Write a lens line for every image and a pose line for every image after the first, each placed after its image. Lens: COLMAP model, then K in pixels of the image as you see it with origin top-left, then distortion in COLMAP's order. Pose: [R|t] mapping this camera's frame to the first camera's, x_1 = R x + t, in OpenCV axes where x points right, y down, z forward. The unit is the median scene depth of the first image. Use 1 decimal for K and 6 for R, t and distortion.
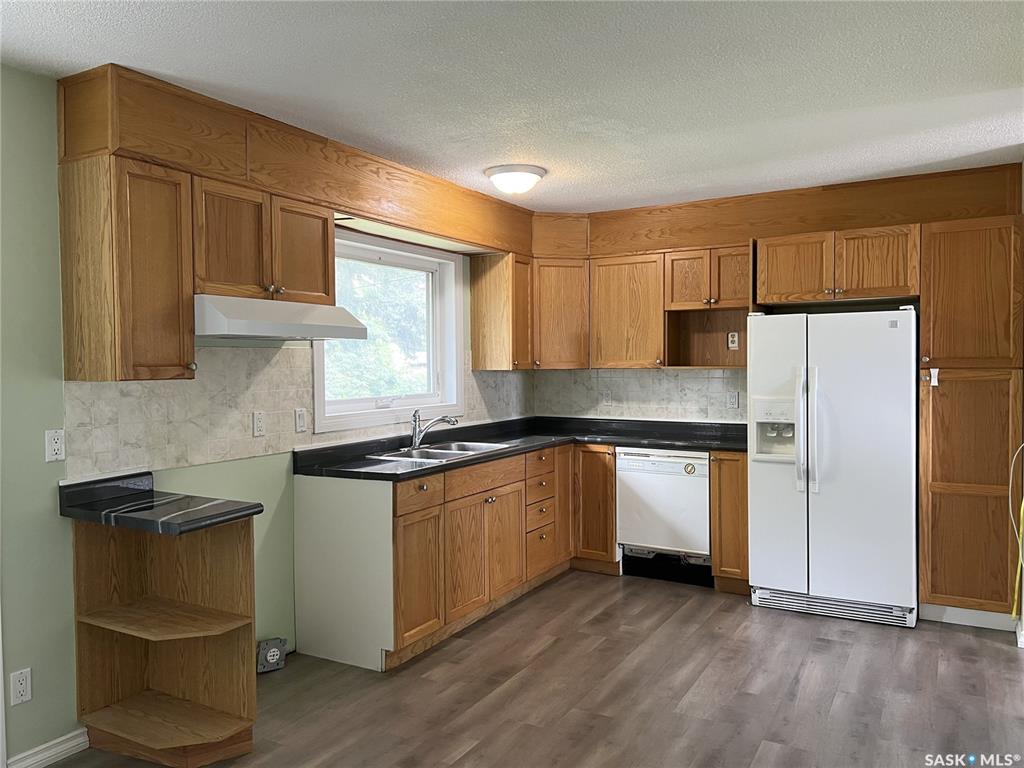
lens RADIAL K [[759.2, 0, 512.0], [0, 759.2, 384.0], [0, 0, 1]] dist [0.063721, -0.002618]
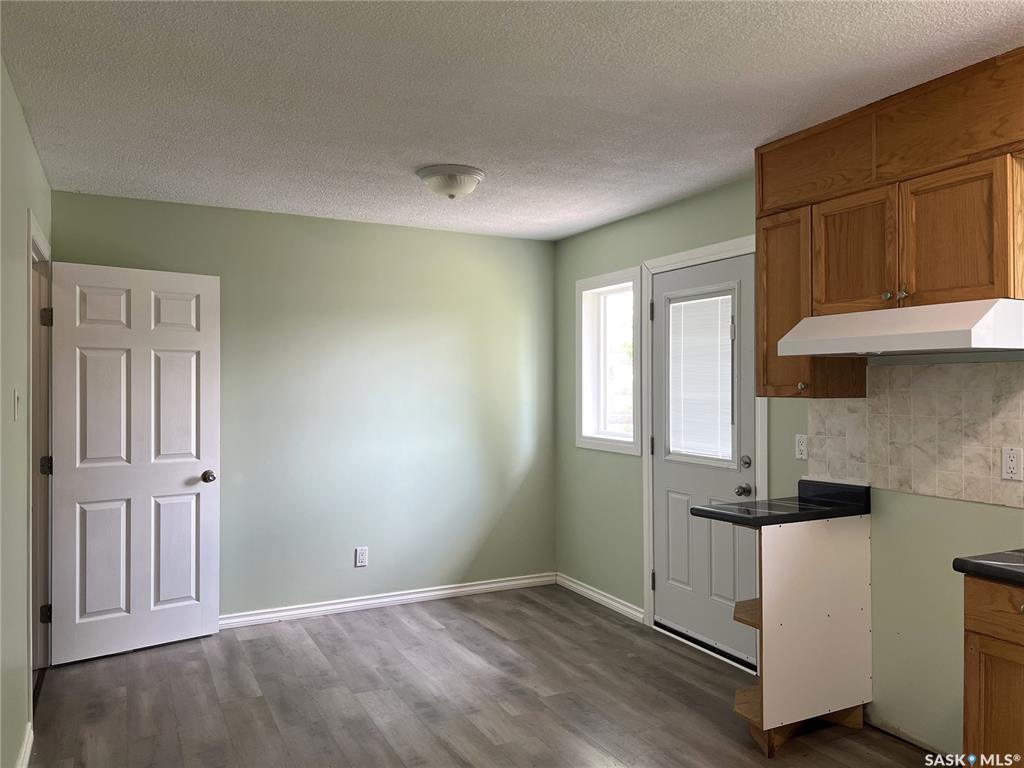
lens RADIAL K [[759.2, 0, 512.0], [0, 759.2, 384.0], [0, 0, 1]] dist [0.063721, -0.002618]
pose [[-0.526788, 0.008818, -0.849951, 0.635056], [-0.018626, 0.999586, 0.021915, -0.036971], [0.849793, 0.027376, -0.526406, 1.093723]]
